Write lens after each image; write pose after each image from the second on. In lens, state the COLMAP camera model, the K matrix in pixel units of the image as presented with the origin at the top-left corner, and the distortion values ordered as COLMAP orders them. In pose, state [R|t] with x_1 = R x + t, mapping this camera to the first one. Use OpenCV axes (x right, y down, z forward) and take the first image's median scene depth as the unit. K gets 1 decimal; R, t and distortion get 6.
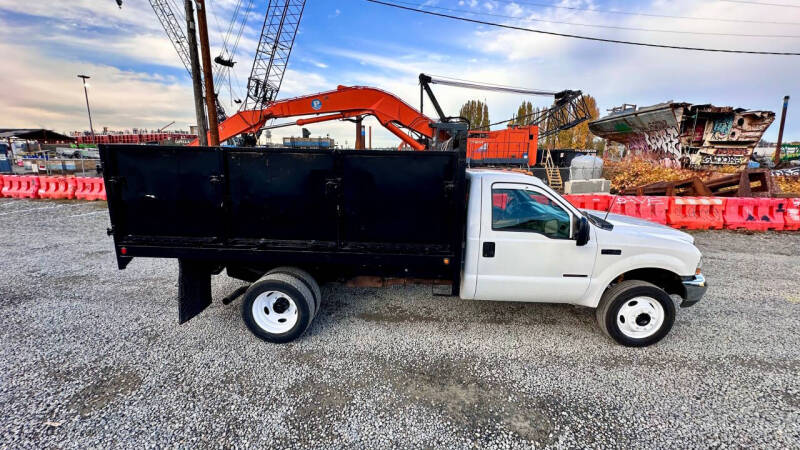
lens RADIAL K [[549.4, 0, 400.0], [0, 549.4, 225.0], [0, 0, 1]] dist [-0.006062, -0.002932]
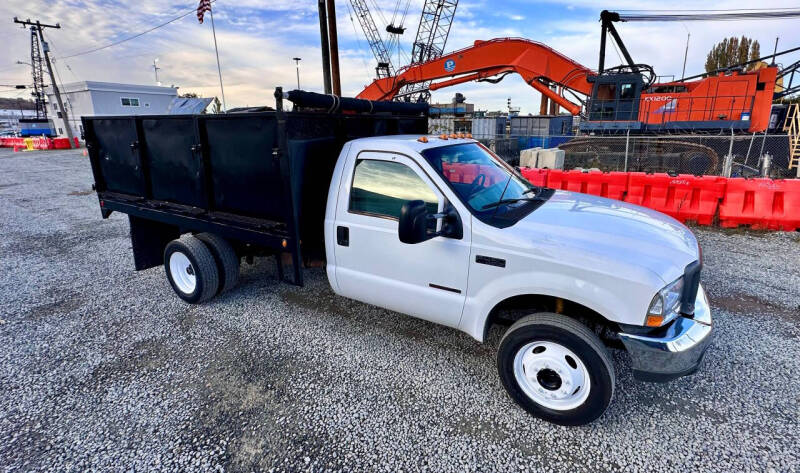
lens RADIAL K [[575.3, 0, 400.0], [0, 575.3, 236.5], [0, 0, 1]] dist [-0.007409, -0.002972]
pose [[0.738569, 0.105829, -0.665820, 0.718114], [-0.067091, 0.994238, 0.083607, -0.026988], [0.670831, -0.017079, 0.741414, 0.413611]]
